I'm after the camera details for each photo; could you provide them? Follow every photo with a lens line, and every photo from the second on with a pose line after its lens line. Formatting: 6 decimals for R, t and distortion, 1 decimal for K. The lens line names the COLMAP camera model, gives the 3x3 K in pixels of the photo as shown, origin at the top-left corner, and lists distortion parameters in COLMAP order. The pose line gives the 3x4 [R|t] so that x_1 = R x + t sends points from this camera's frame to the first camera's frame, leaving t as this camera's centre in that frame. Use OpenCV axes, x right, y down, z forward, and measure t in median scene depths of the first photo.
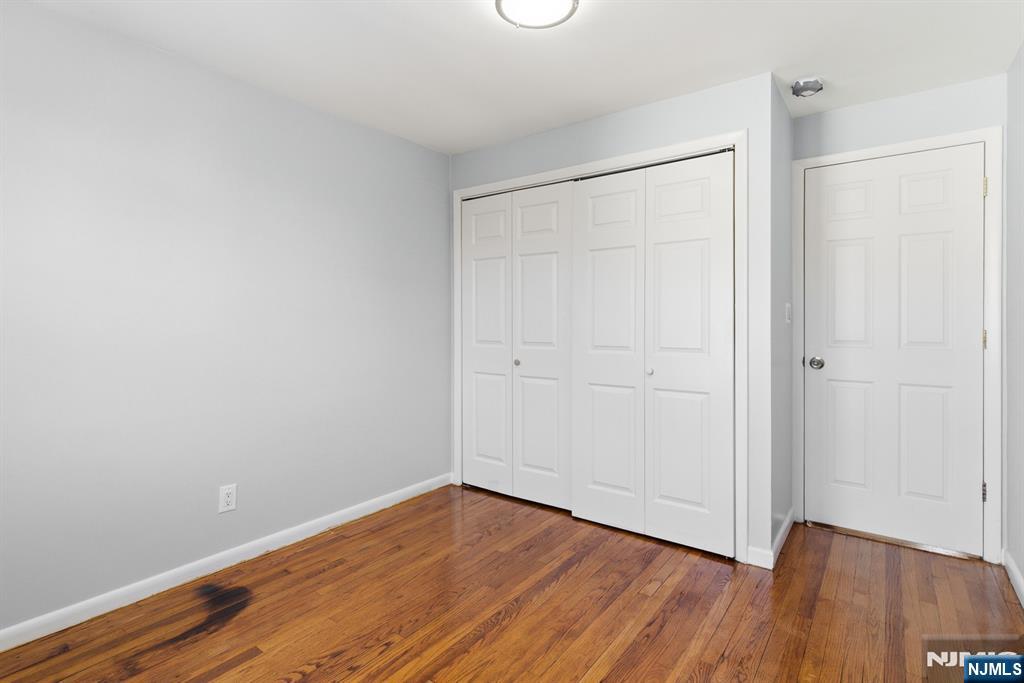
lens RADIAL K [[504.3, 0, 511.0], [0, 504.3, 333.4], [0, 0, 1]] dist [-0.001412, 0.001753]
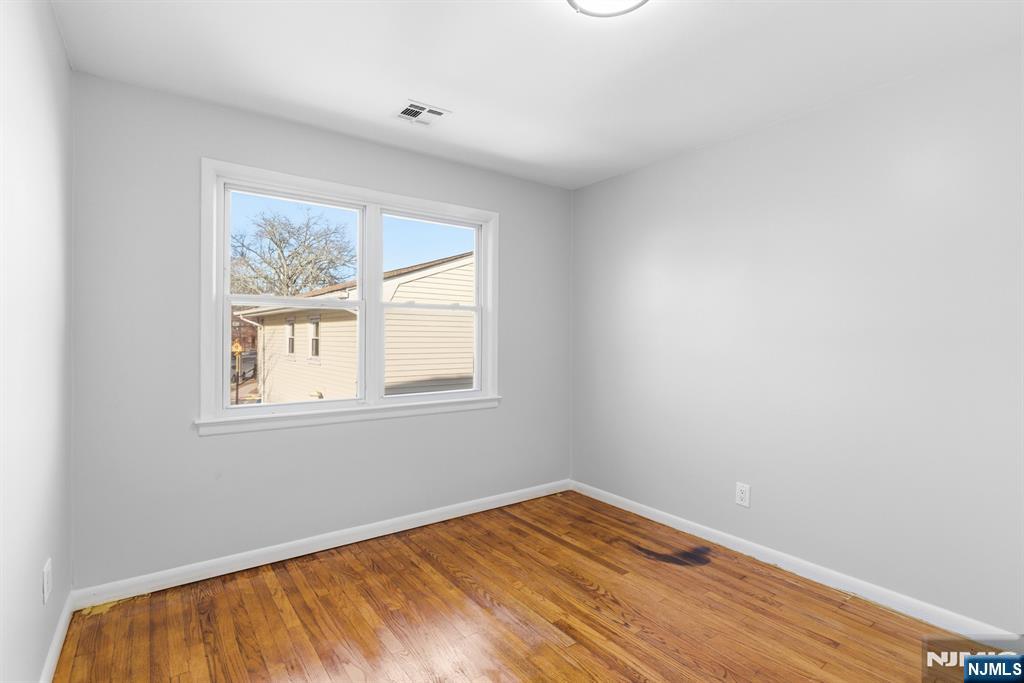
lens RADIAL K [[504.3, 0, 510.7], [0, 504.3, 336.6], [0, 0, 1]] dist [-0.001412, 0.001753]
pose [[-0.303777, 0.001908, -0.952741, 0.782779], [-0.028949, 0.999518, 0.011232, -0.042301], [0.952303, 0.030993, -0.303575, 0.898649]]
